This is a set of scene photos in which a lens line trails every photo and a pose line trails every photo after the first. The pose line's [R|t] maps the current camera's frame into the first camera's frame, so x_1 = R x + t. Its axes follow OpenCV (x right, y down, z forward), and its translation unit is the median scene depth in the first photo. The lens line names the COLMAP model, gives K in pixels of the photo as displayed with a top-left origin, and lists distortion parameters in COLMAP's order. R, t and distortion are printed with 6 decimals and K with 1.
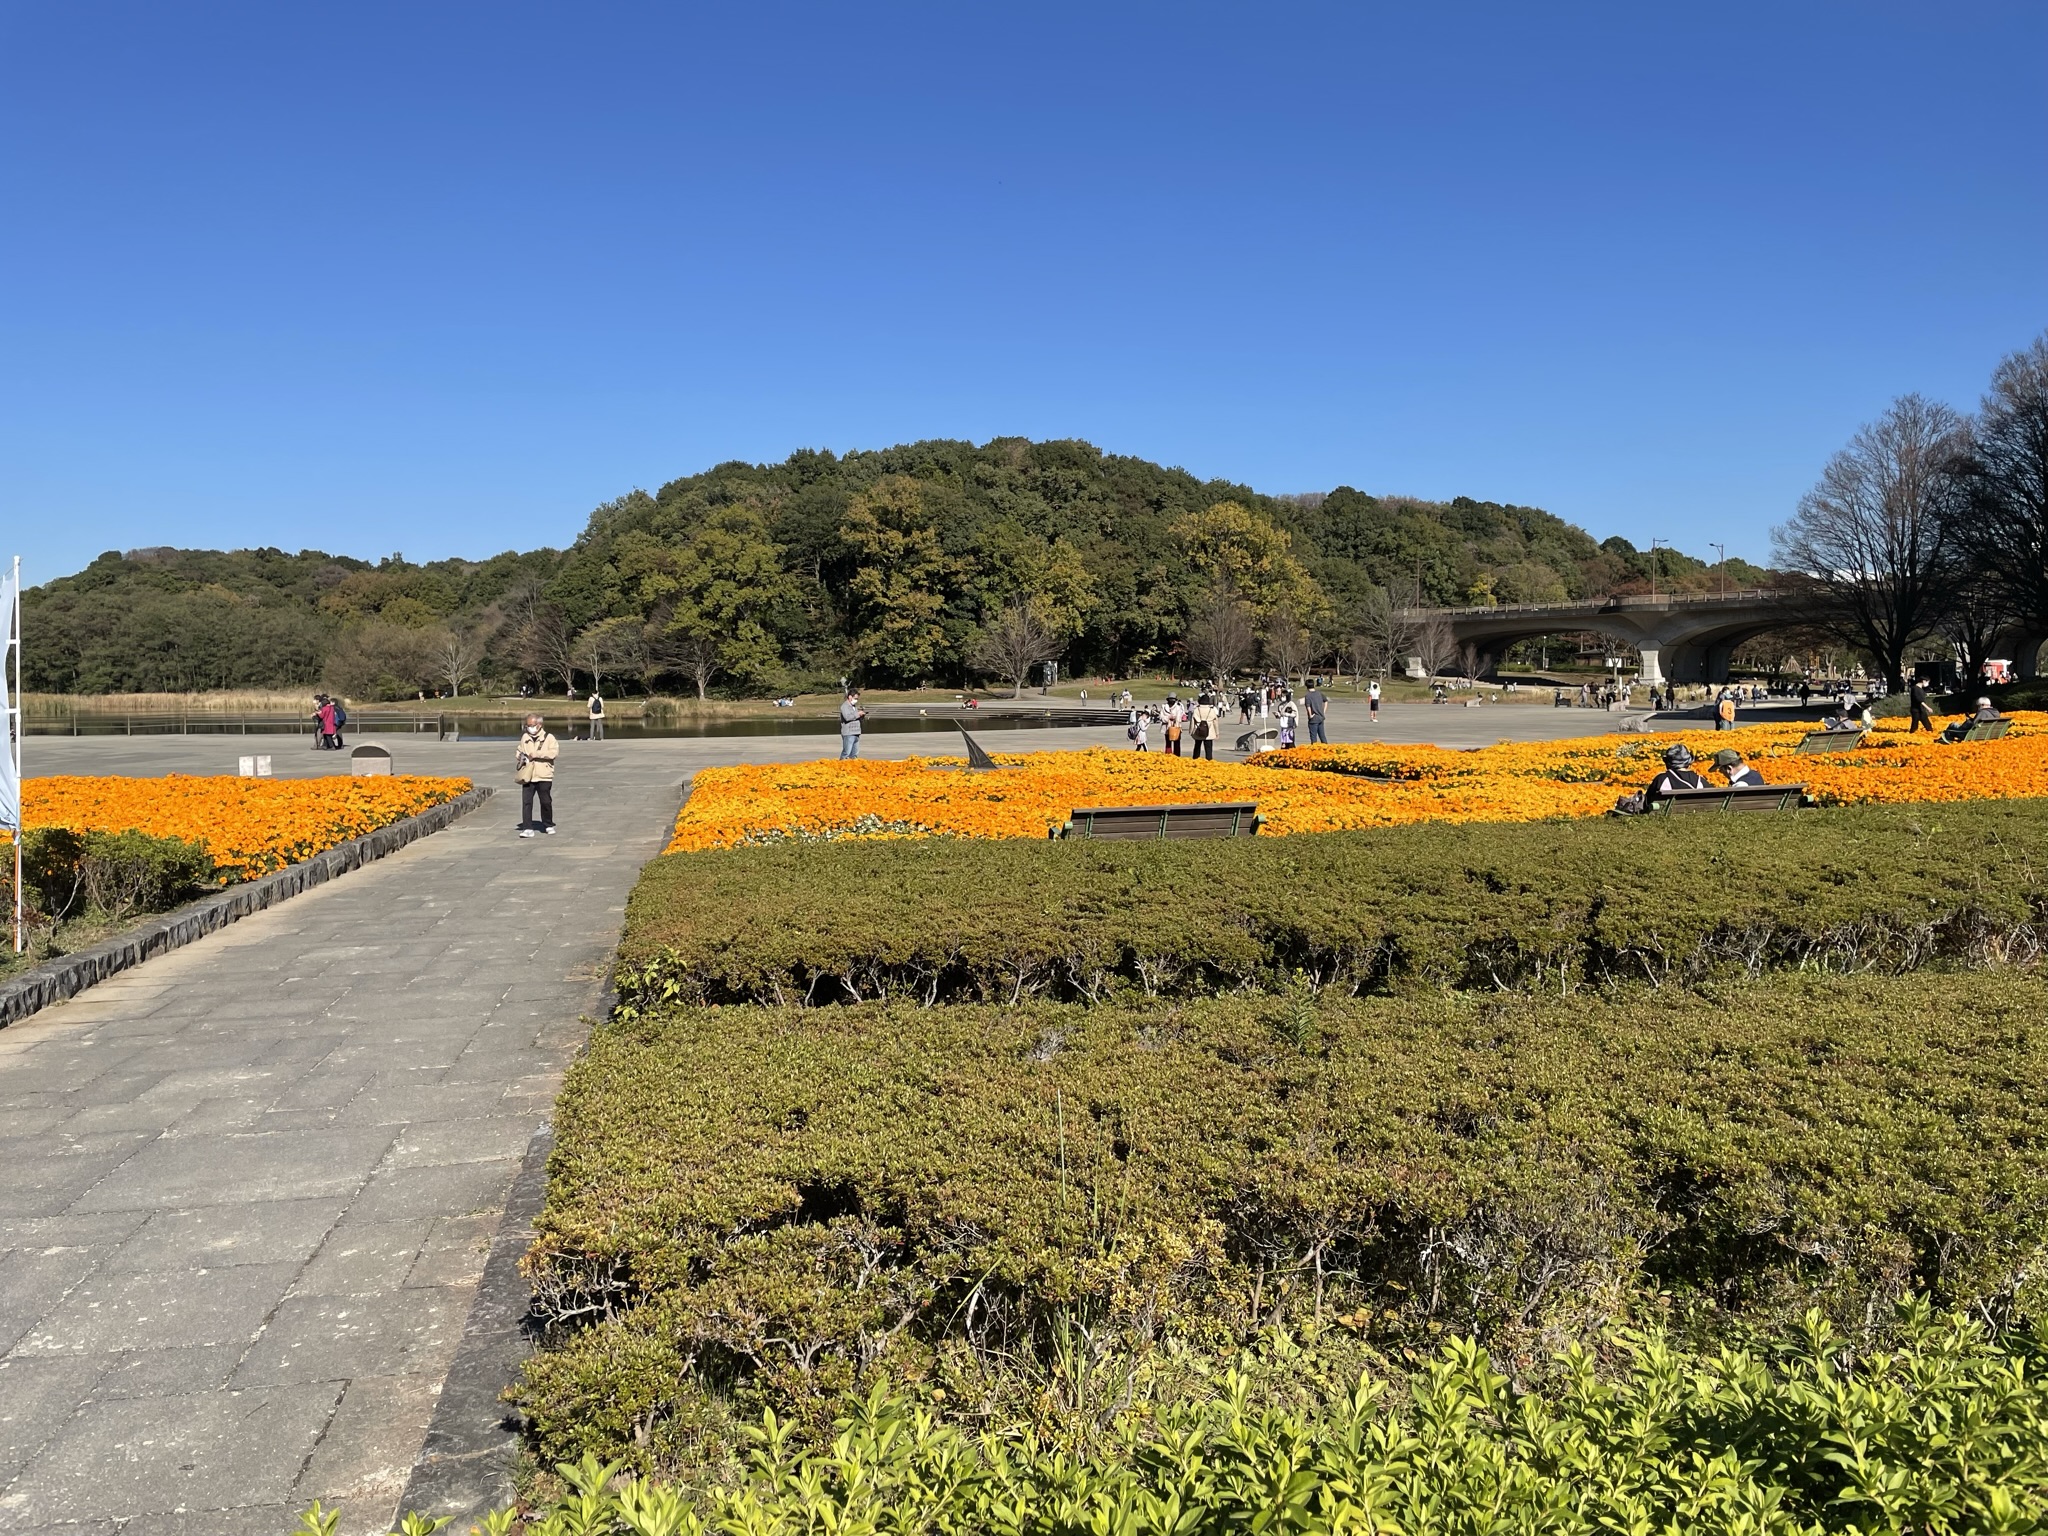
lens RADIAL K [[1528.4, 0, 1025.2], [0, 1528.4, 769.2], [0, 0, 1]] dist [-0.000523, -0.006925]
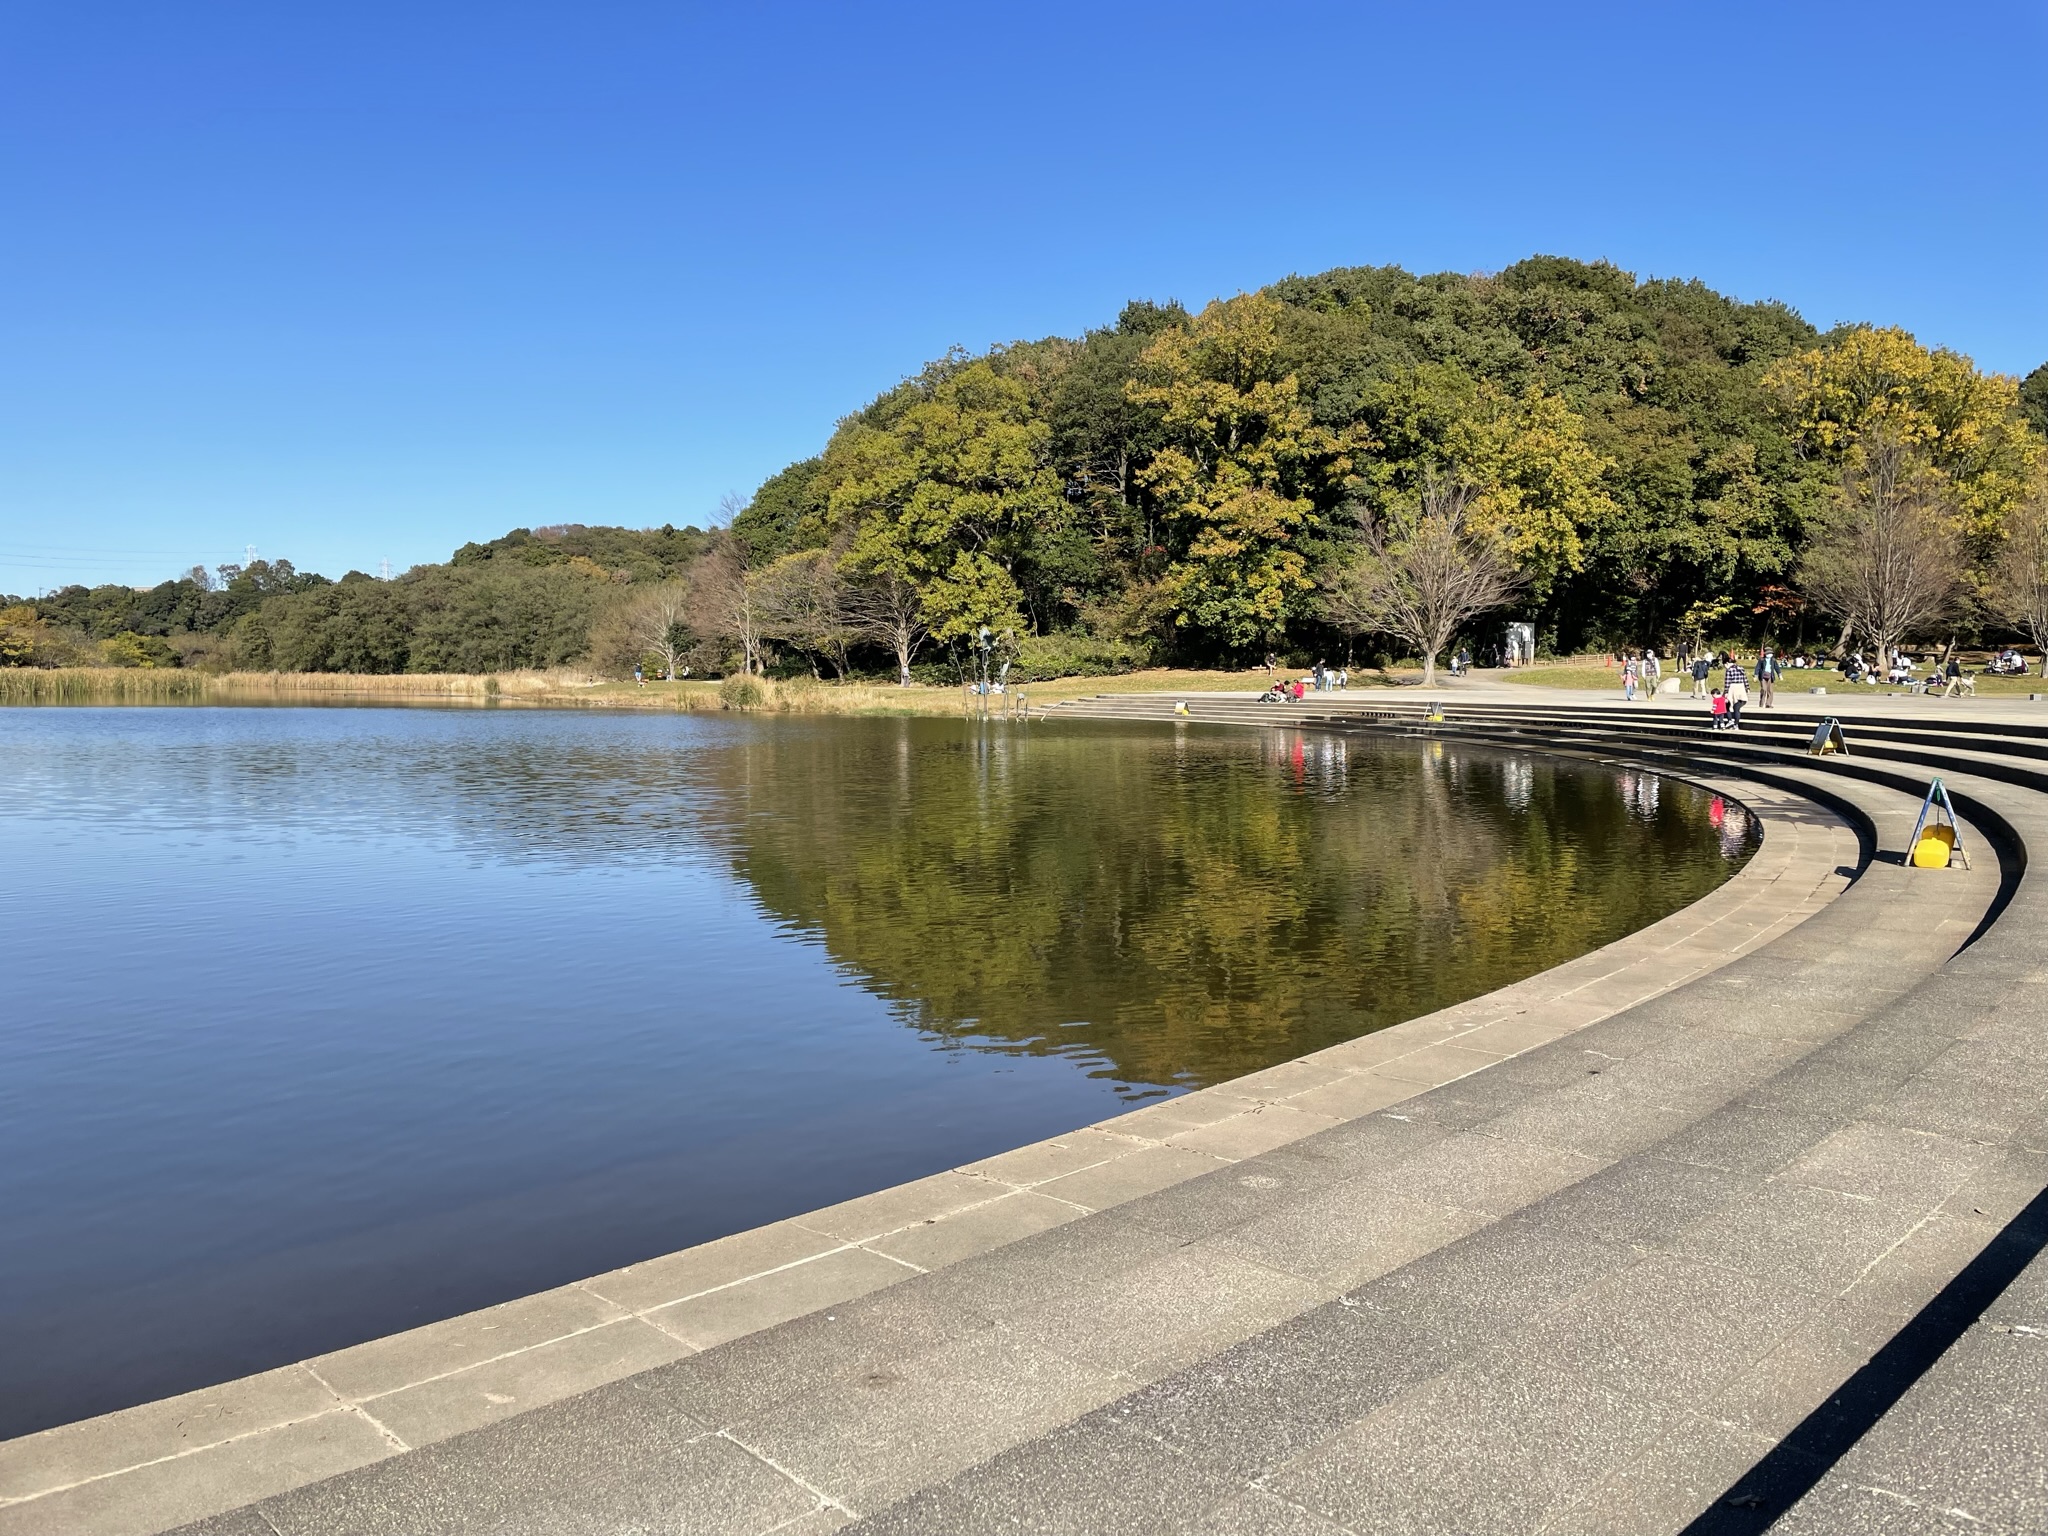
lens RADIAL K [[1528.4, 0, 1016.9], [0, 1528.4, 765.3], [0, 0, 1]] dist [-0.000523, -0.006925]
pose [[0.943333, 0.030206, -0.330469, 0.031177], [-0.031170, 0.999511, 0.002383, -0.016111], [0.330380, 0.008053, 0.943814, 0.448232]]
